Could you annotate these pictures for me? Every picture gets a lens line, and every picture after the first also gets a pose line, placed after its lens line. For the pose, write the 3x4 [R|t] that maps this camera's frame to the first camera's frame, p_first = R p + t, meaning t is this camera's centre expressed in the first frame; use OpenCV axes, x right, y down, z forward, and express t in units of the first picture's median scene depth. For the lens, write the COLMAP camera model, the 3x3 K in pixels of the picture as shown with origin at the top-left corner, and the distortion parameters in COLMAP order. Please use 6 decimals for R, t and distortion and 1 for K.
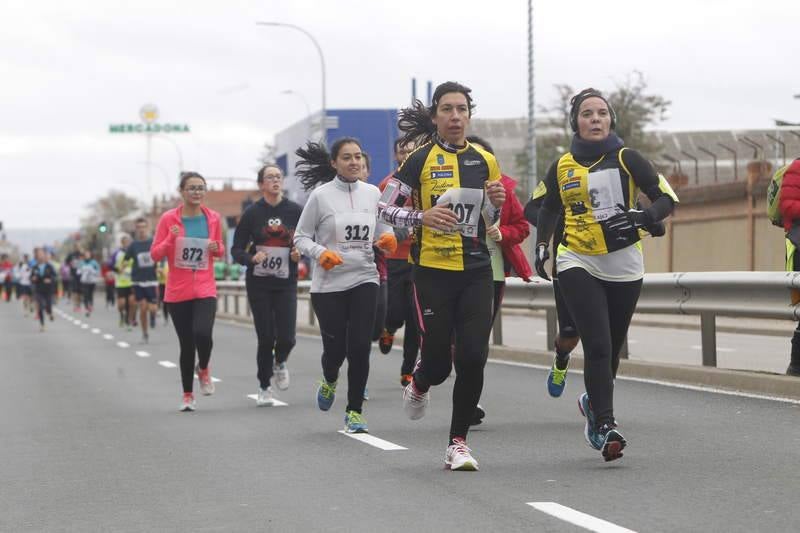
lens RADIAL K [[4366.5, 0, 400.0], [0, 4366.5, 266.5], [0, 0, 1]] dist [0.650497, 11.697194]
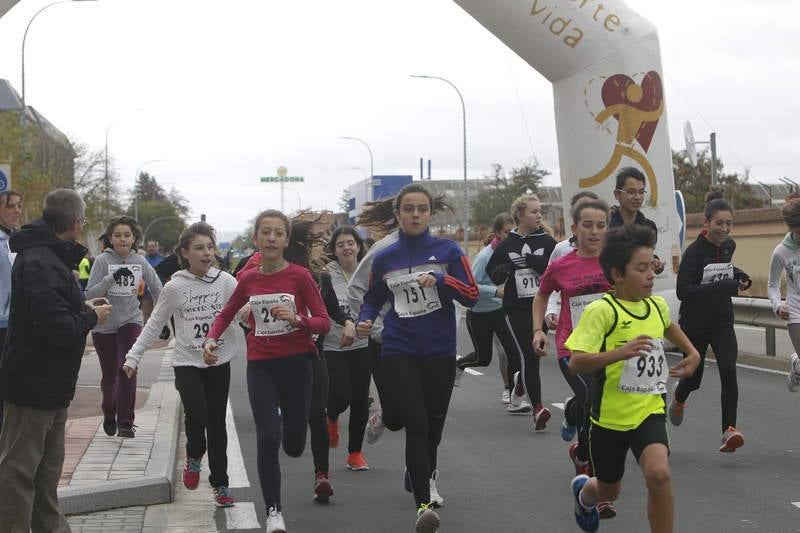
lens RADIAL K [[3065.9, 0, 400.0], [0, 3065.9, 266.5], [0, 0, 1]] dist [0.252660, 0.827524]
pose [[0.999885, 0.002996, -0.014870, 0.012981], [-0.002852, 0.999949, 0.009709, -0.007953], [0.014898, -0.009665, 0.999842, -0.320954]]
